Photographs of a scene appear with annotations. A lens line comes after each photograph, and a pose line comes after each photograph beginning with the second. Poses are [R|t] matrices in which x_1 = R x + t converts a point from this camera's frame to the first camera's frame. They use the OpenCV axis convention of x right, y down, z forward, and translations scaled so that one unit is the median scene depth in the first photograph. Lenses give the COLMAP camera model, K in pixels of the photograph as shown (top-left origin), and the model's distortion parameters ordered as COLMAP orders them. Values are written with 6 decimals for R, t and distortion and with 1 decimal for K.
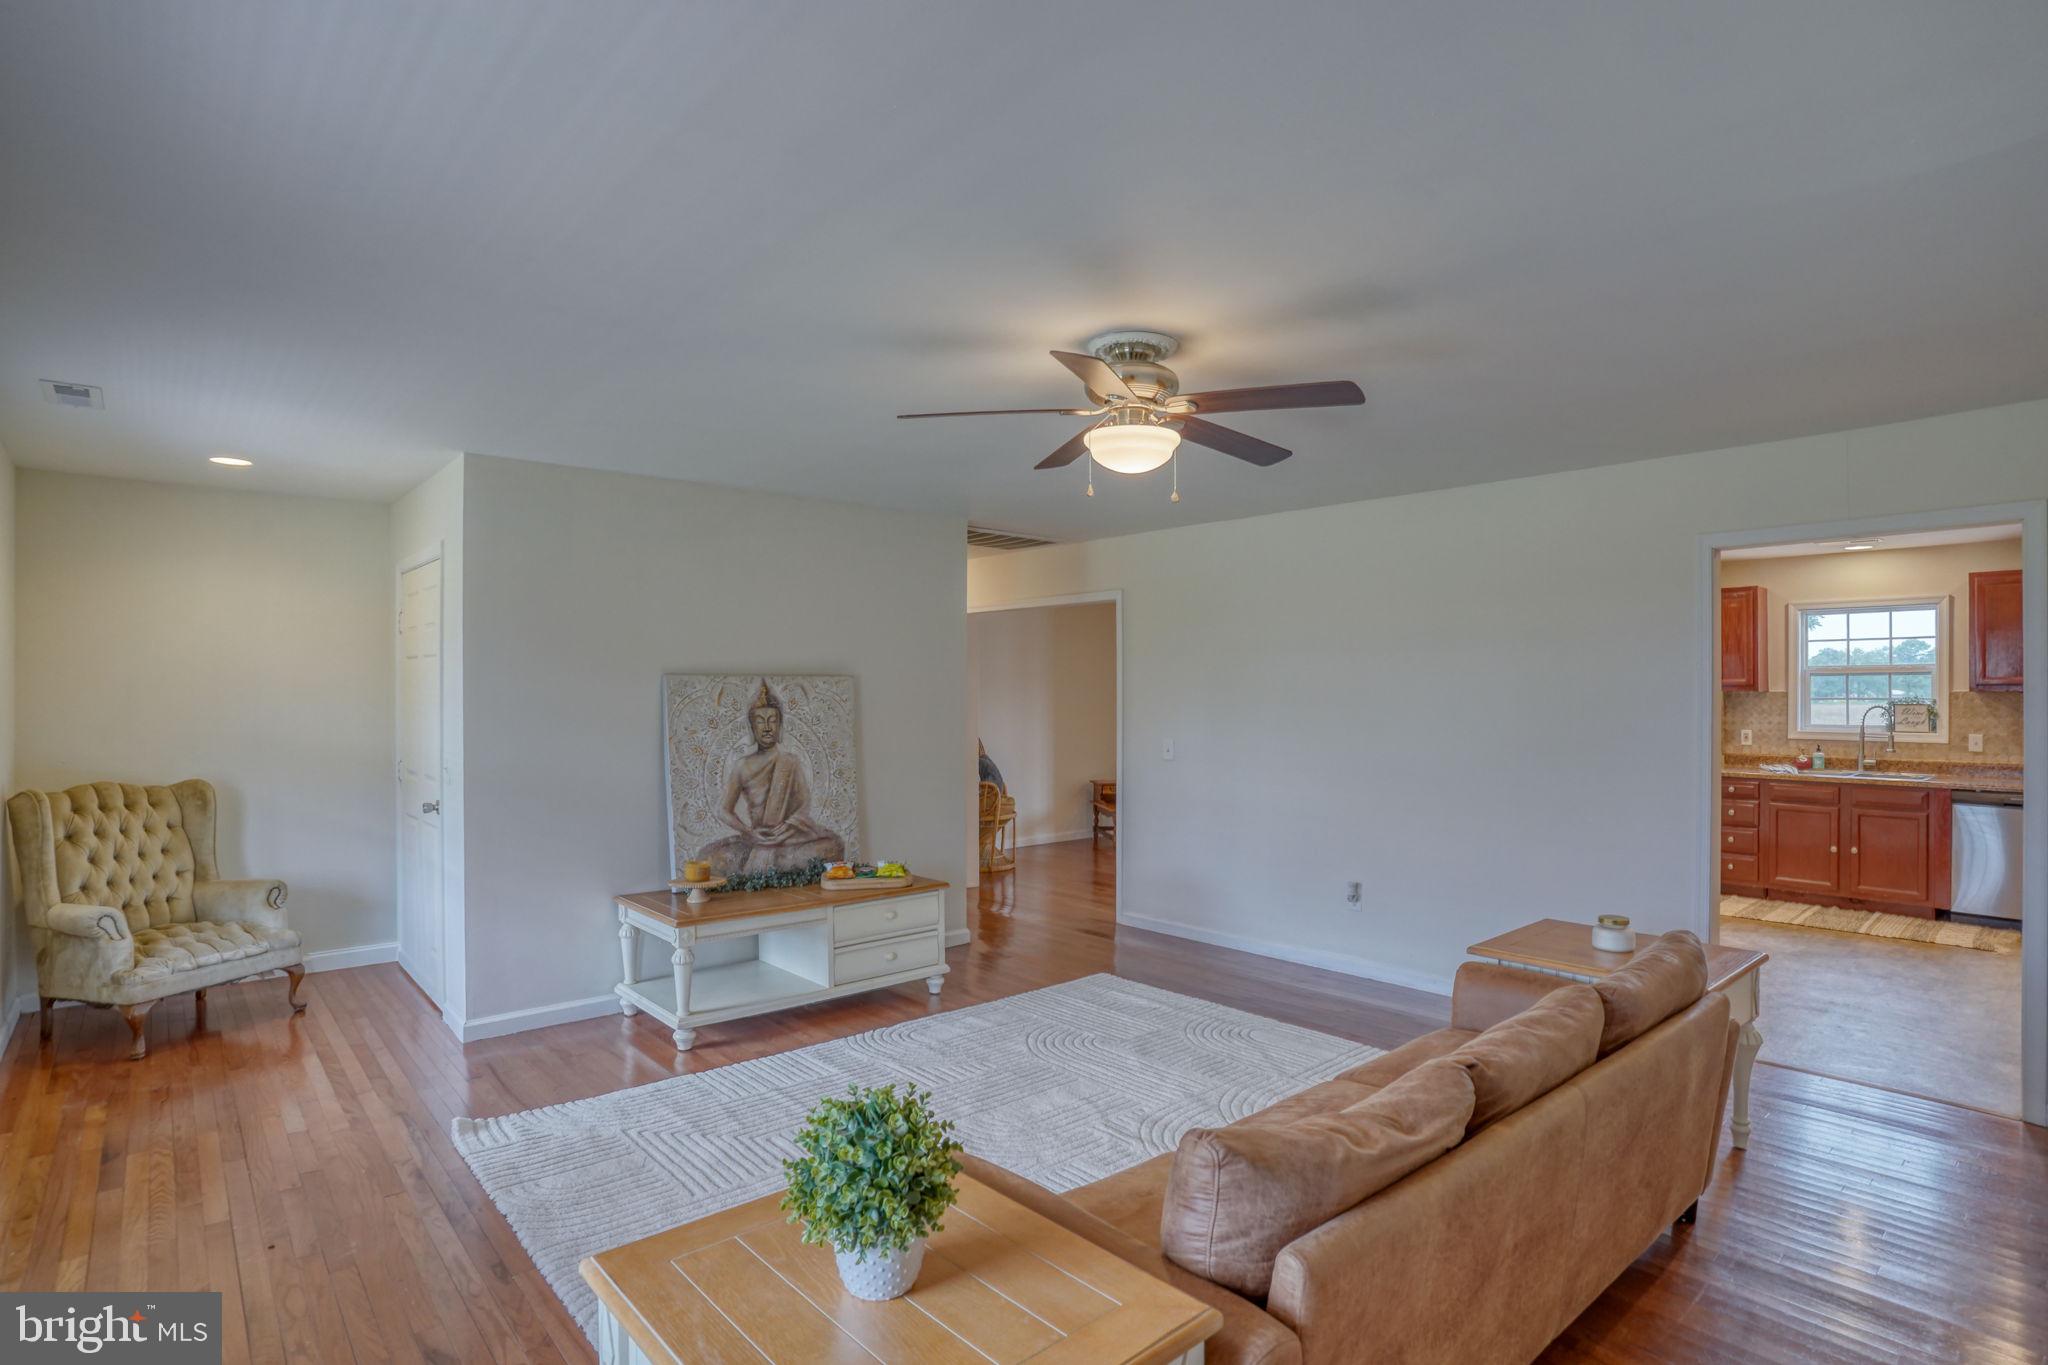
lens RADIAL K [[1061.5, 0, 1018.3], [0, 1061.5, 691.5], [0, 0, 1]] dist [-0.055380, 0.025750]
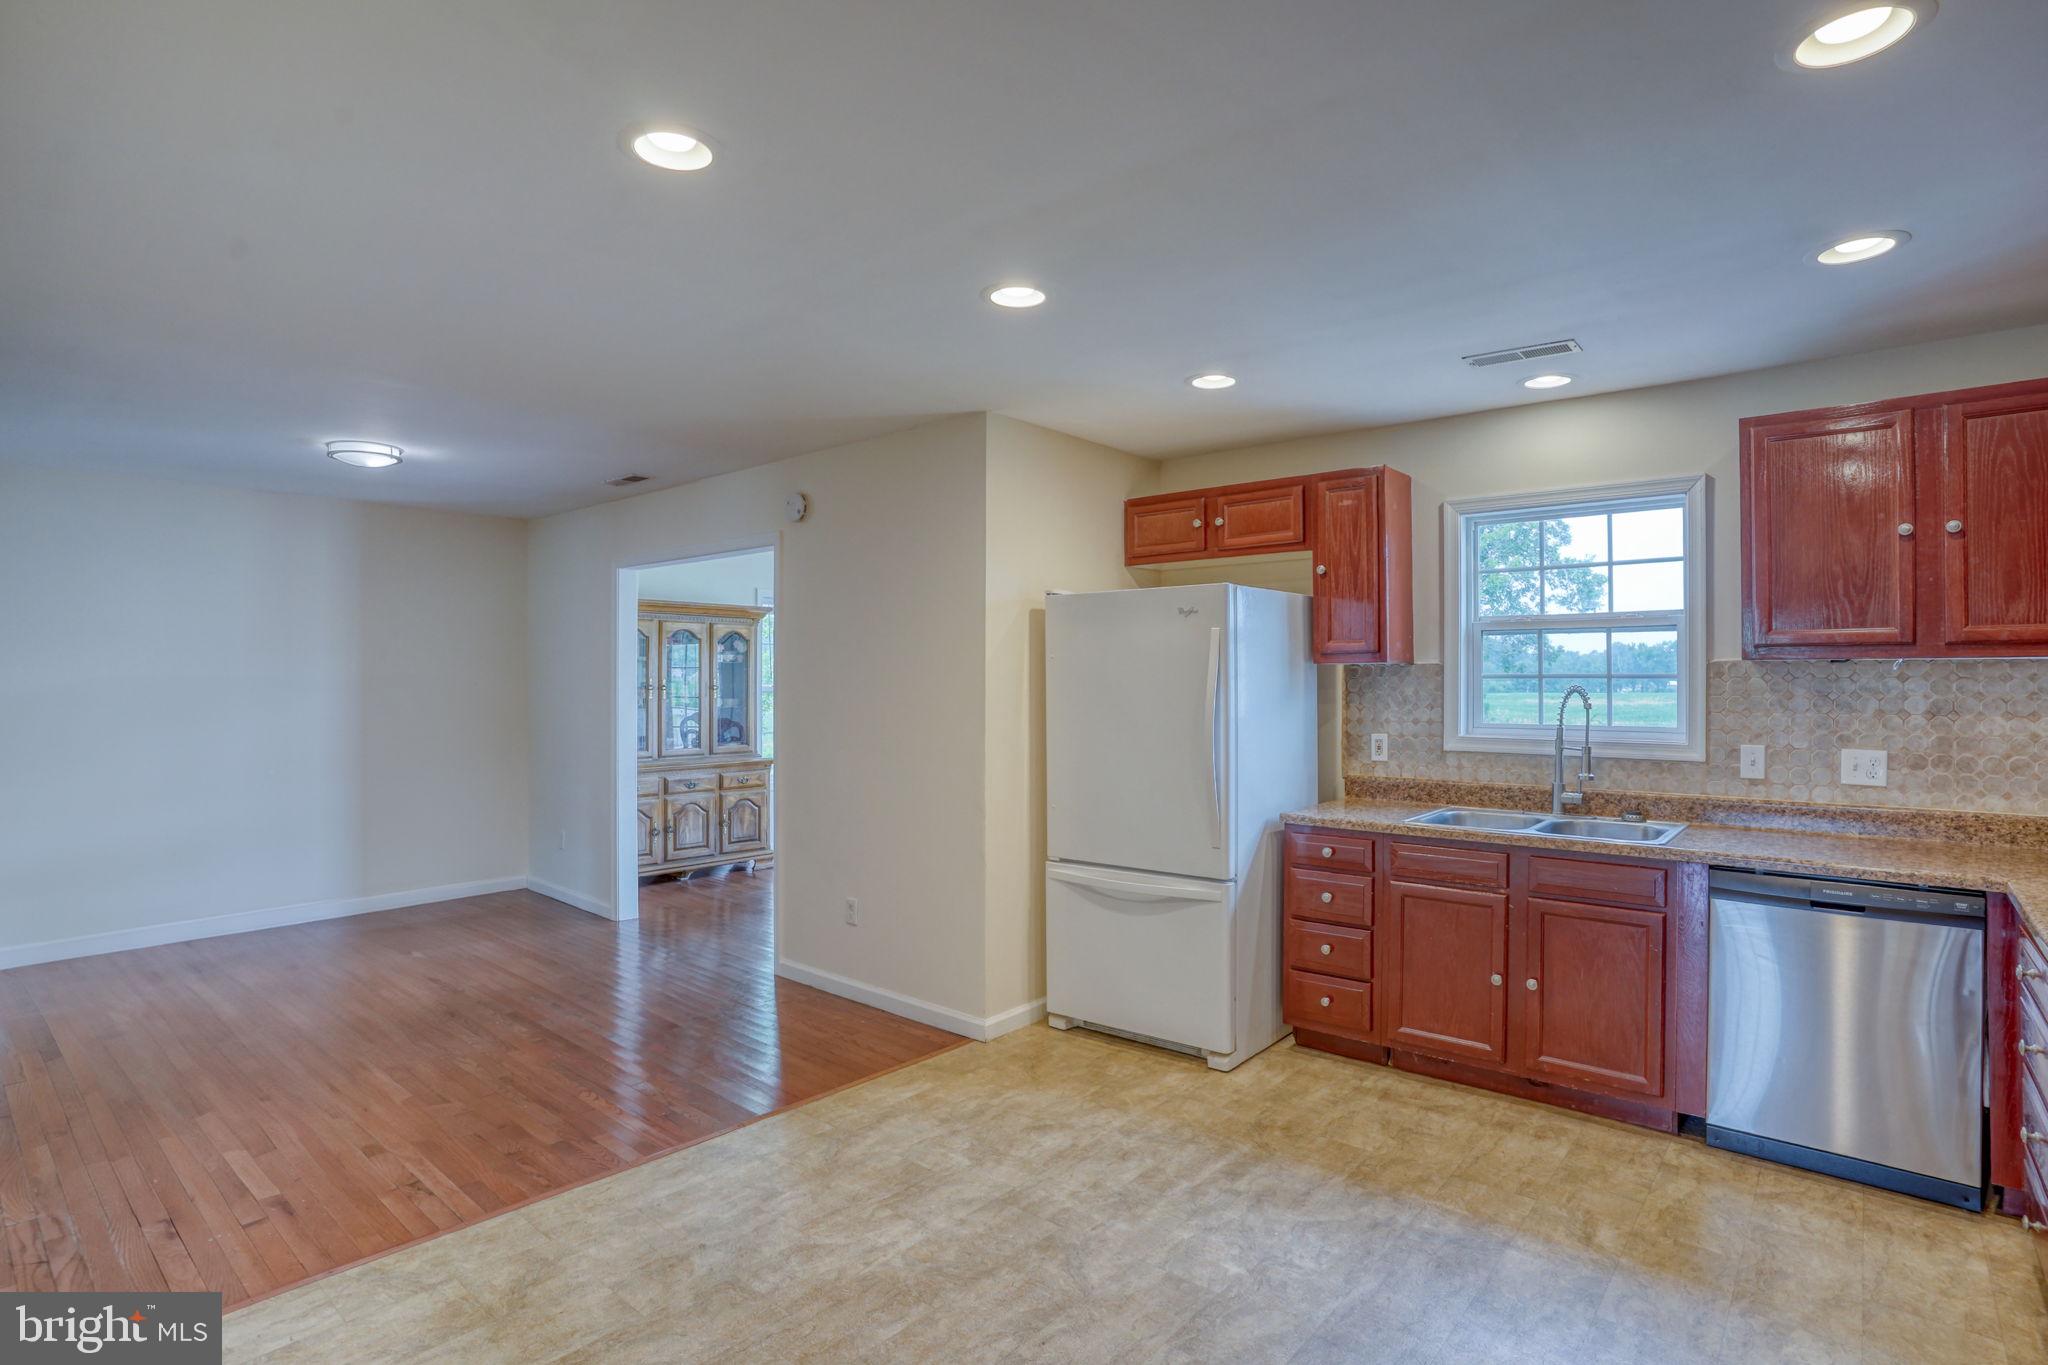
lens RADIAL K [[1069.5, 0, 1028.2], [0, 1069.5, 672.0], [0, 0, 1]] dist [-0.062582, 0.036001]
pose [[0.988954, 0.001718, 0.148215, 1.084194], [-0.000582, 0.999970, -0.007702, 0.021402], [-0.148224, 0.007531, 0.988925, 1.179539]]
